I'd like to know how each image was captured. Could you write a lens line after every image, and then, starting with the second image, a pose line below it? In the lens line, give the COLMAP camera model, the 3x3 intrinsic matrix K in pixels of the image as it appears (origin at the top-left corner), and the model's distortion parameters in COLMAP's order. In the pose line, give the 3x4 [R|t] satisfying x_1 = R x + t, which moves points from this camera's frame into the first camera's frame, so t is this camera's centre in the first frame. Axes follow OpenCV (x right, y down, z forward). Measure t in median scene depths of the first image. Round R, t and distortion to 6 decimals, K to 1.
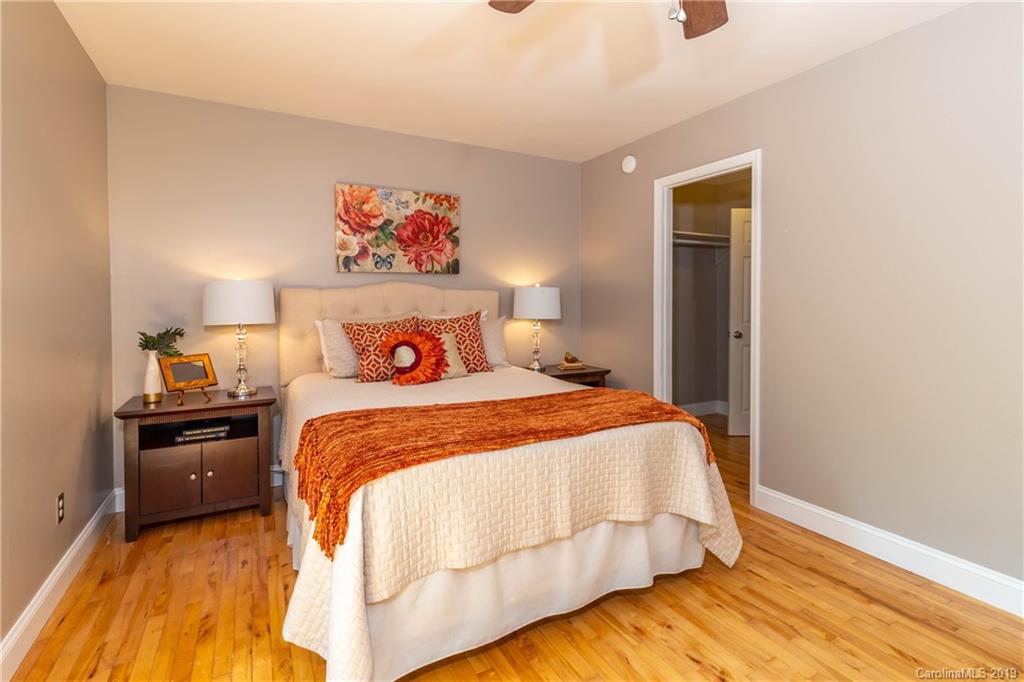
lens RADIAL K [[486.1, 0, 525.9], [0, 486.1, 318.8], [0, 0, 1]] dist [0.002236, -0.000118]
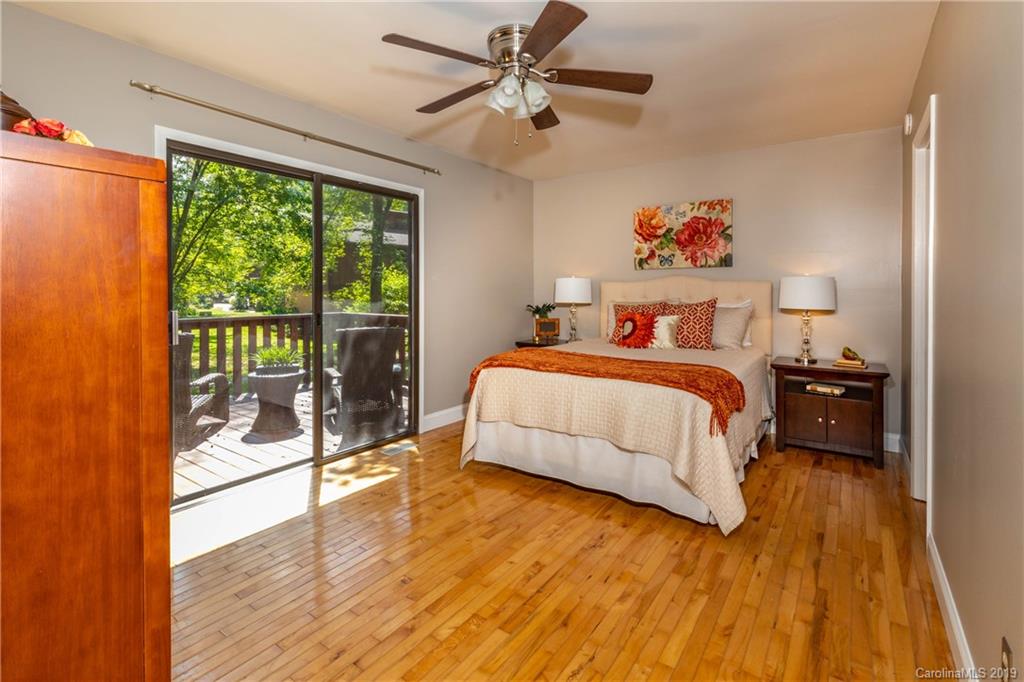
lens RADIAL K [[486.1, 0, 525.9], [0, 486.1, 318.8], [0, 0, 1]] dist [0.002236, -0.000118]
pose [[0.443520, 0.059799, -0.894267, 0.743951], [-0.032649, 0.998187, 0.050556, -0.012480], [0.895669, 0.006774, 0.444669, 0.064896]]
